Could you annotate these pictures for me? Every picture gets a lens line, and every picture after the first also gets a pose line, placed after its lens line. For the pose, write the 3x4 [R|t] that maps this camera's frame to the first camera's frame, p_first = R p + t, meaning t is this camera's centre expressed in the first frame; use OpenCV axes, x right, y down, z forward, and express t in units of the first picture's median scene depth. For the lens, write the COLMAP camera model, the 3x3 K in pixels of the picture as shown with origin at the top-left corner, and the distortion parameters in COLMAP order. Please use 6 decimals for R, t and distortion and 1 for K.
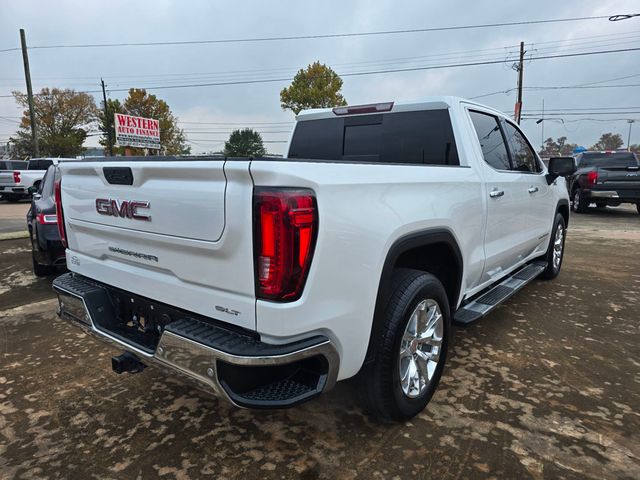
lens RADIAL K [[434.0, 0, 324.3], [0, 434.0, 240.3], [0, 0, 1]] dist [0.001194, -0.001743]
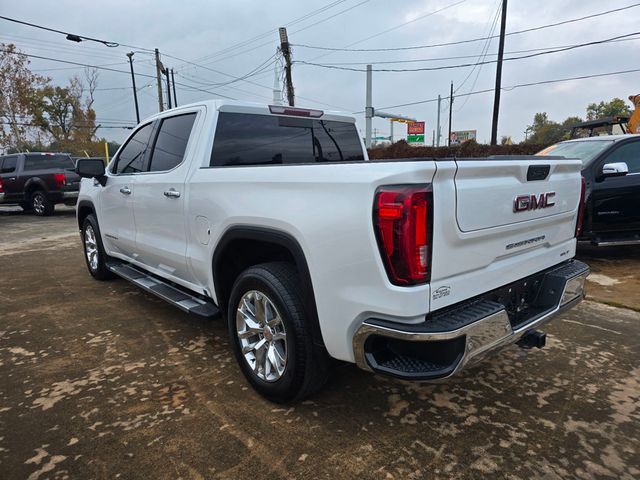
lens RADIAL K [[434.0, 0, 324.3], [0, 434.0, 240.3], [0, 0, 1]] dist [0.001194, -0.001743]
pose [[0.181320, -0.166773, 0.969180, -1.401509], [0.171032, 0.975845, 0.135922, -0.187039], [-0.968437, 0.141116, 0.205463, 1.099342]]
